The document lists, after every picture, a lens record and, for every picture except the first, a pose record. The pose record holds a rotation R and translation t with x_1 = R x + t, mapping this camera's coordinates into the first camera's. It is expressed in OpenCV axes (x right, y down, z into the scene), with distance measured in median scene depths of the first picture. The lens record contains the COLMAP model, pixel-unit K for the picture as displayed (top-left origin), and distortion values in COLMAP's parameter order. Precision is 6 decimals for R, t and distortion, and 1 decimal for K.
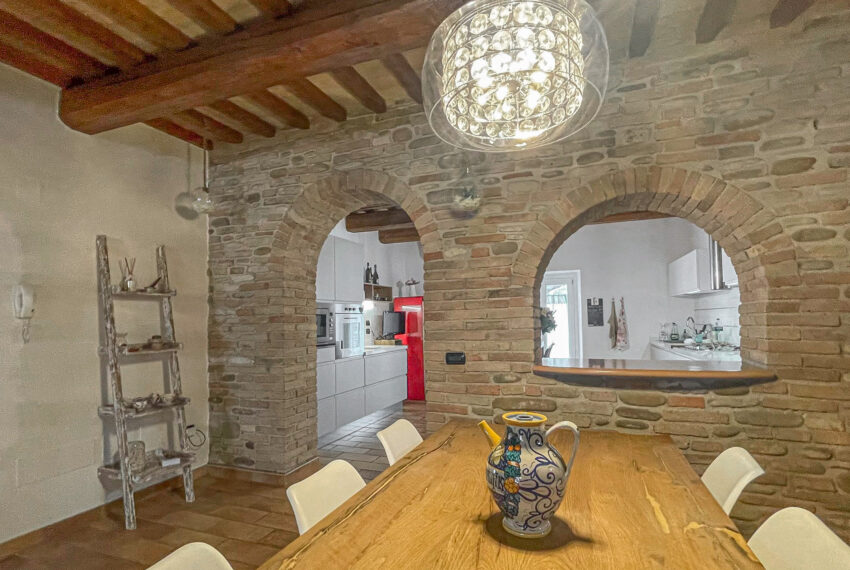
lens RADIAL K [[417.2, 0, 429.0], [0, 417.2, 308.8], [0, 0, 1]] dist [-0.000062, 0.000068]
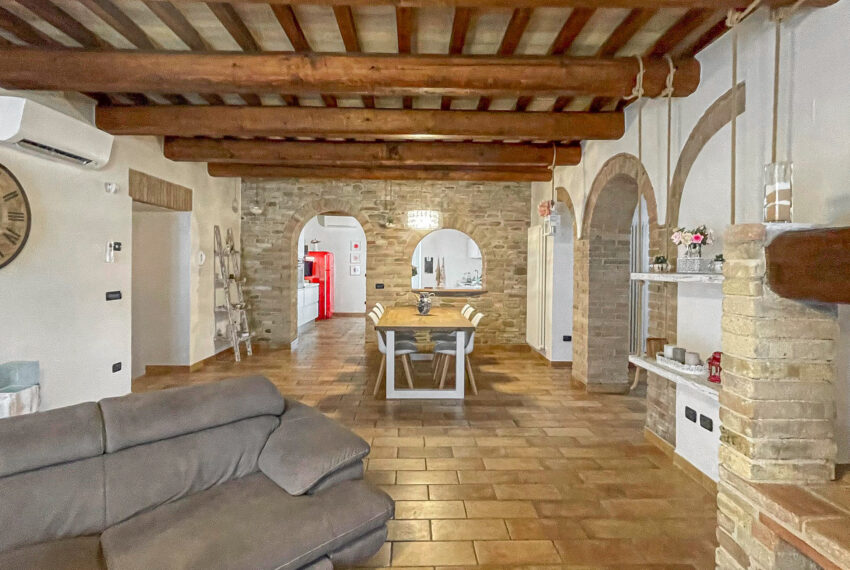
lens RADIAL K [[427.7, 0, 420.8], [0, 427.7, 267.4], [0, 0, 1]] dist [-0.001737, -0.000429]
pose [[0.927347, 0.025252, 0.373349, -0.631658], [-0.037534, 0.998966, 0.025663, -0.060725], [-0.372315, -0.037812, 0.927336, -1.353259]]
